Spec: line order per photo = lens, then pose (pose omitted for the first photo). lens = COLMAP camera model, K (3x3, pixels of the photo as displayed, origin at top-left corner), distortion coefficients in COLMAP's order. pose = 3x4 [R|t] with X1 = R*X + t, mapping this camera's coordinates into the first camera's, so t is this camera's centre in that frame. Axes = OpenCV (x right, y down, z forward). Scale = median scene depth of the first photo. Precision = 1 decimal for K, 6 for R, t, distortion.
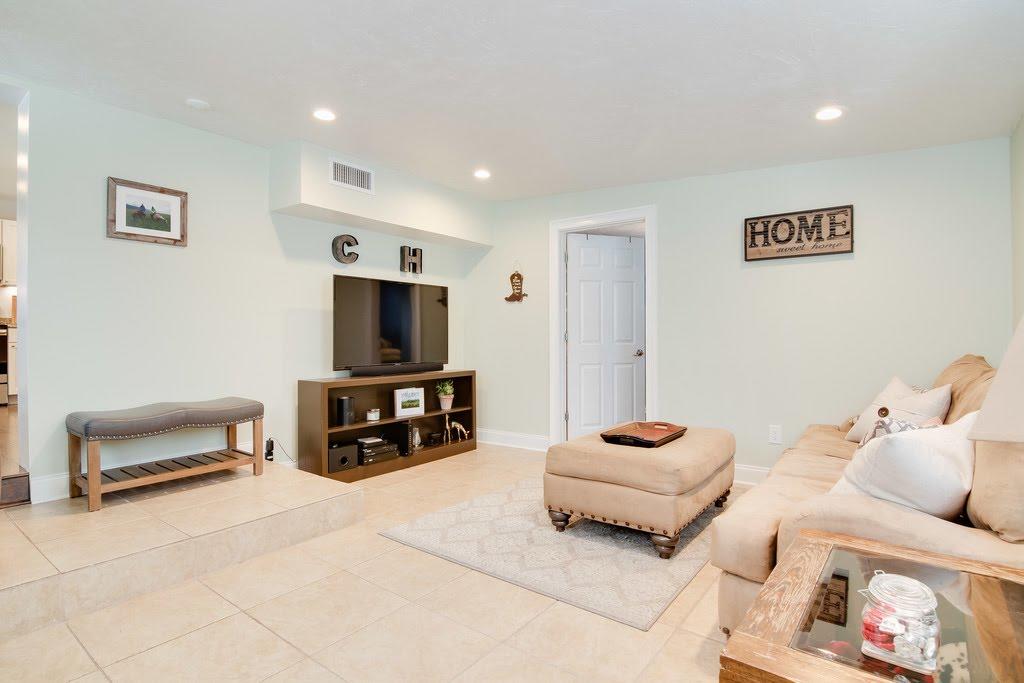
lens RADIAL K [[516.9, 0, 512.0], [0, 516.9, 341.5], [0, 0, 1]] dist [-0.016133, -0.000671]
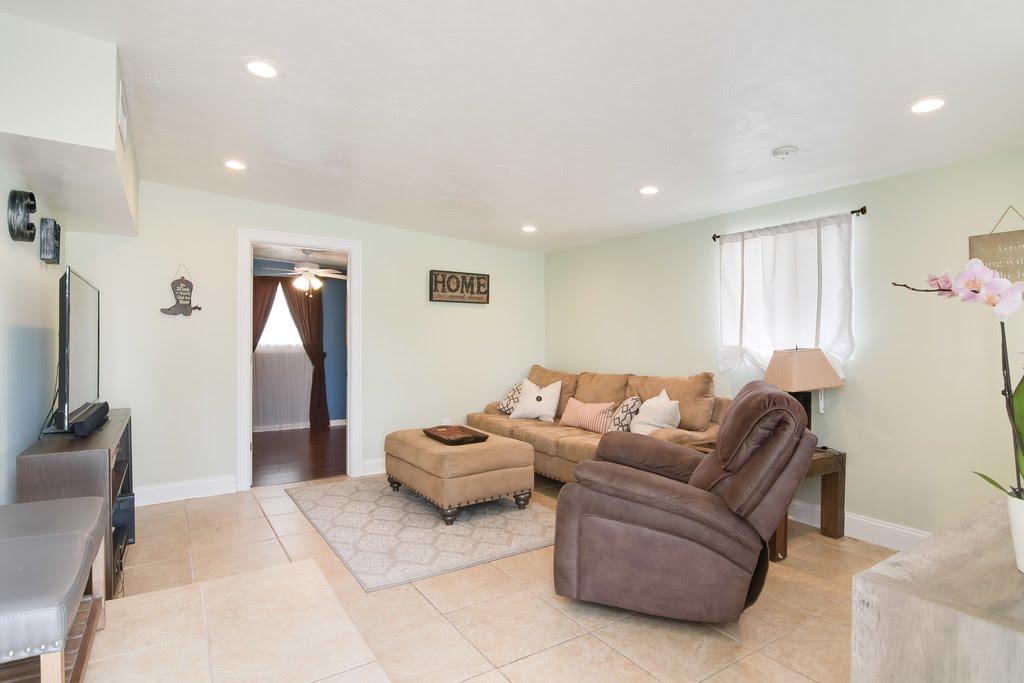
lens RADIAL K [[516.9, 0, 512.0], [0, 516.9, 341.5], [0, 0, 1]] dist [-0.016133, -0.000671]
pose [[0.331300, 0.002001, 0.943523, -0.799027], [0.001233, 0.999996, -0.002554, -0.047866], [-0.943525, 0.002010, 0.331296, 0.364525]]
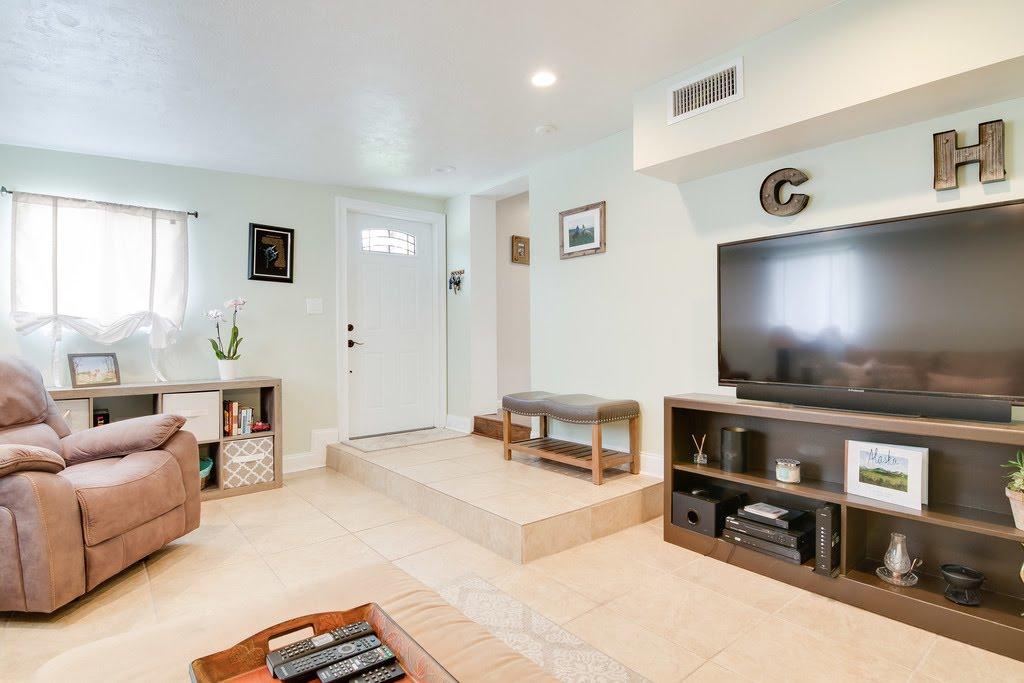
lens RADIAL K [[516.9, 0, 512.0], [0, 516.9, 341.5], [0, 0, 1]] dist [-0.016133, -0.000671]
pose [[-0.232780, 0.010318, -0.972475, 0.418020], [-0.000091, 0.999943, 0.010631, -0.009971], [0.972529, 0.002563, -0.232766, 0.982069]]
